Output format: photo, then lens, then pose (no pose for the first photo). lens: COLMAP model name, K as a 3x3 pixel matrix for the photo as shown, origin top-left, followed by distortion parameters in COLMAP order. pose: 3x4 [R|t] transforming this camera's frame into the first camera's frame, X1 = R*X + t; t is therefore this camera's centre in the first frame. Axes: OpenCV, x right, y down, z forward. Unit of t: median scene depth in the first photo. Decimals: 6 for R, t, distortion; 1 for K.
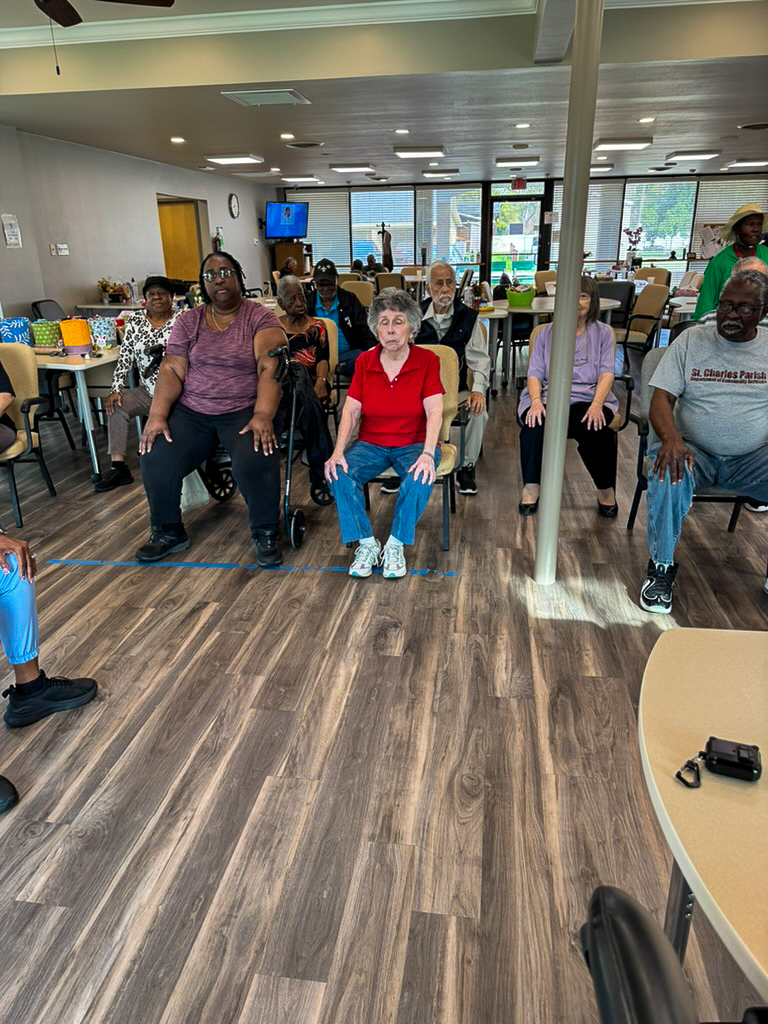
lens RADIAL K [[720.7, 0, 382.2], [0, 720.7, 510.8], [0, 0, 1]] dist [0.049818, -0.055067]
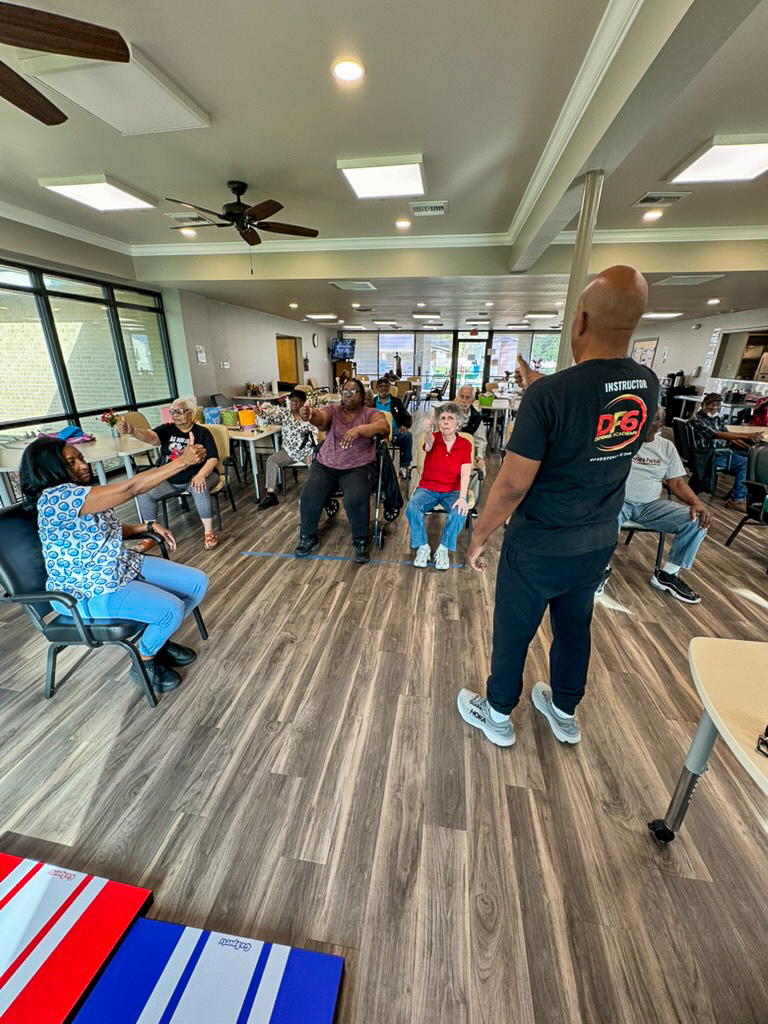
lens RADIAL K [[406.4, 0, 385.3], [0, 406.4, 509.5], [0, 0, 1]] dist [-0.002625, 0.000768]
pose [[0.999610, 0.026063, 0.010055, -0.155864], [-0.026066, 0.999660, 0.000155, -0.054045], [-0.010048, -0.000417, 0.999949, 0.025549]]
